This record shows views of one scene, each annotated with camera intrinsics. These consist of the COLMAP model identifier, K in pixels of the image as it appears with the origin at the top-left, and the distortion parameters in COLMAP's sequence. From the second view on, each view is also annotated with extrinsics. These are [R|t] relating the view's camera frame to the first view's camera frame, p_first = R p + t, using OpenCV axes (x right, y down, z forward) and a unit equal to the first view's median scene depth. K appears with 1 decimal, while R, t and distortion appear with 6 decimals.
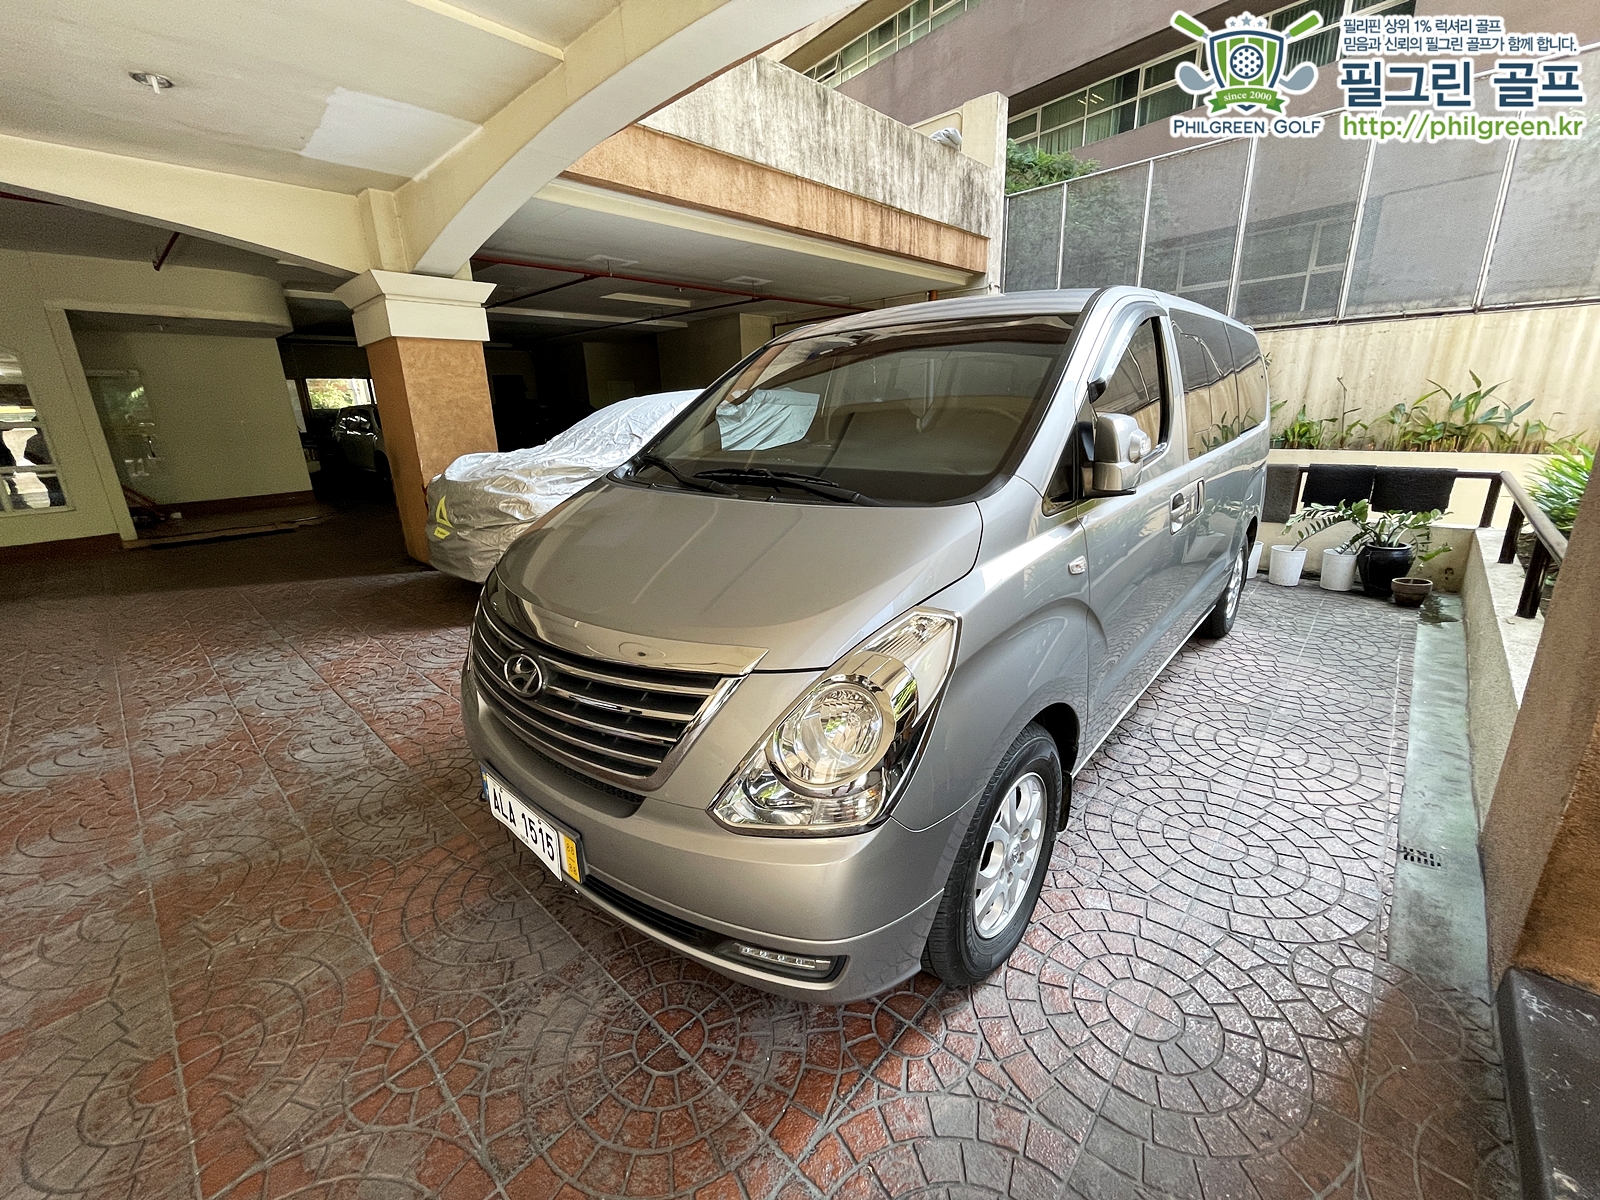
lens RADIAL K [[643.5, 0, 800.8], [0, 643.5, 593.2], [0, 0, 1]] dist [0.016052, -0.000794]
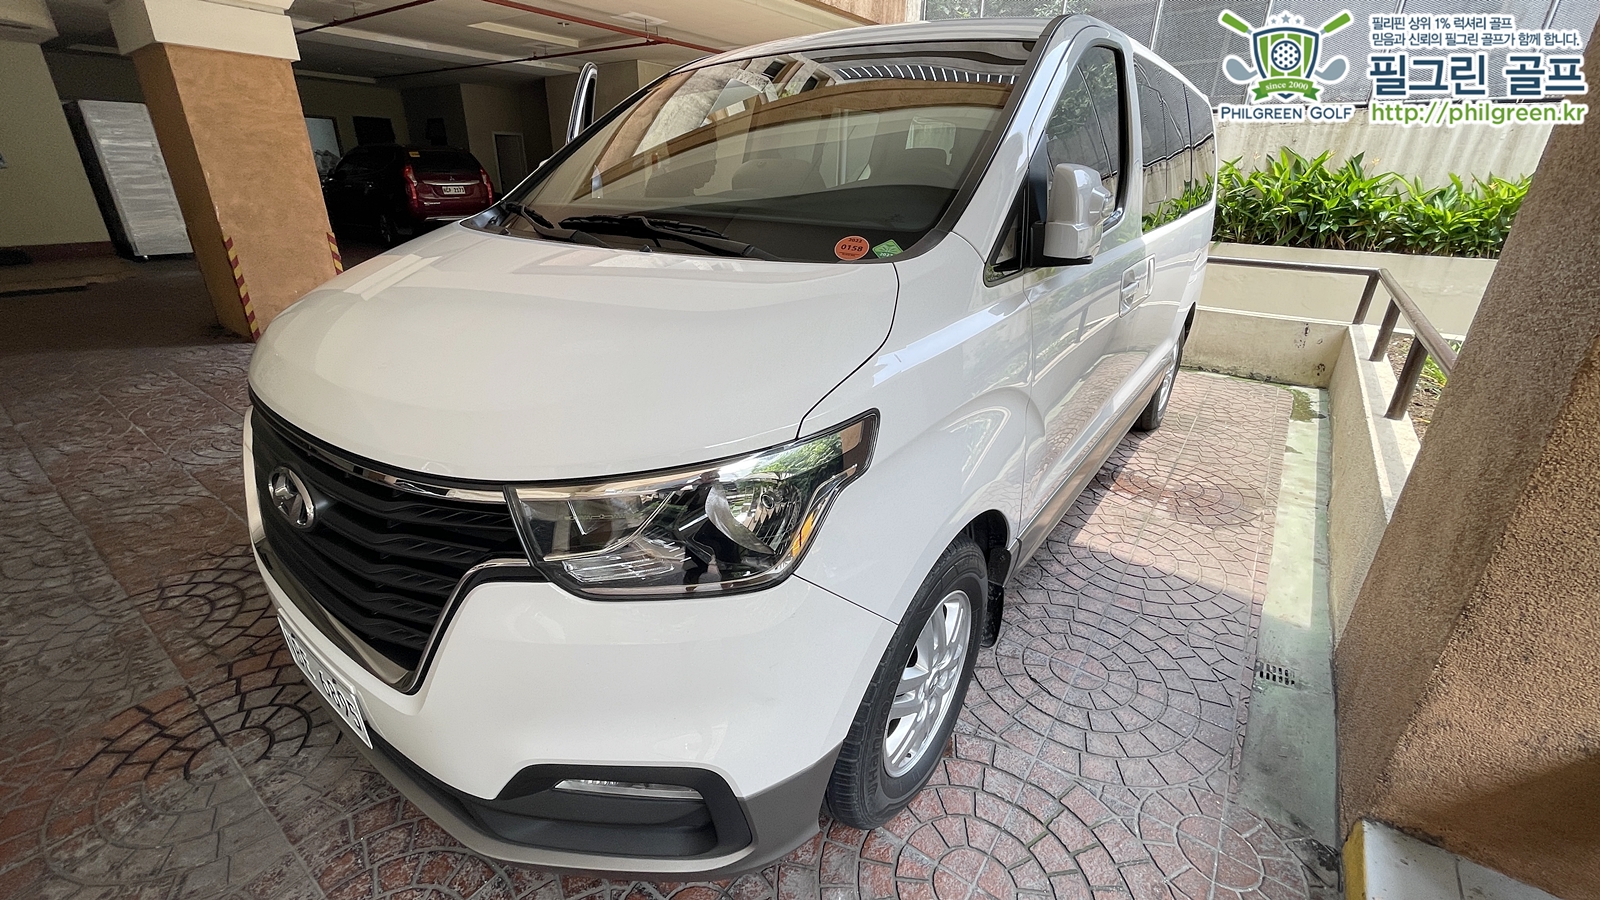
lens RADIAL K [[659.9, 0, 797.4], [0, 659.9, 446.0], [0, 0, 1]] dist [0.007952, 0.000656]
pose [[0.992168, 0.003624, 0.124858, 0.120943], [-0.016634, 0.994510, 0.103313, -0.011978], [-0.123798, -0.104580, 0.986781, 0.150856]]
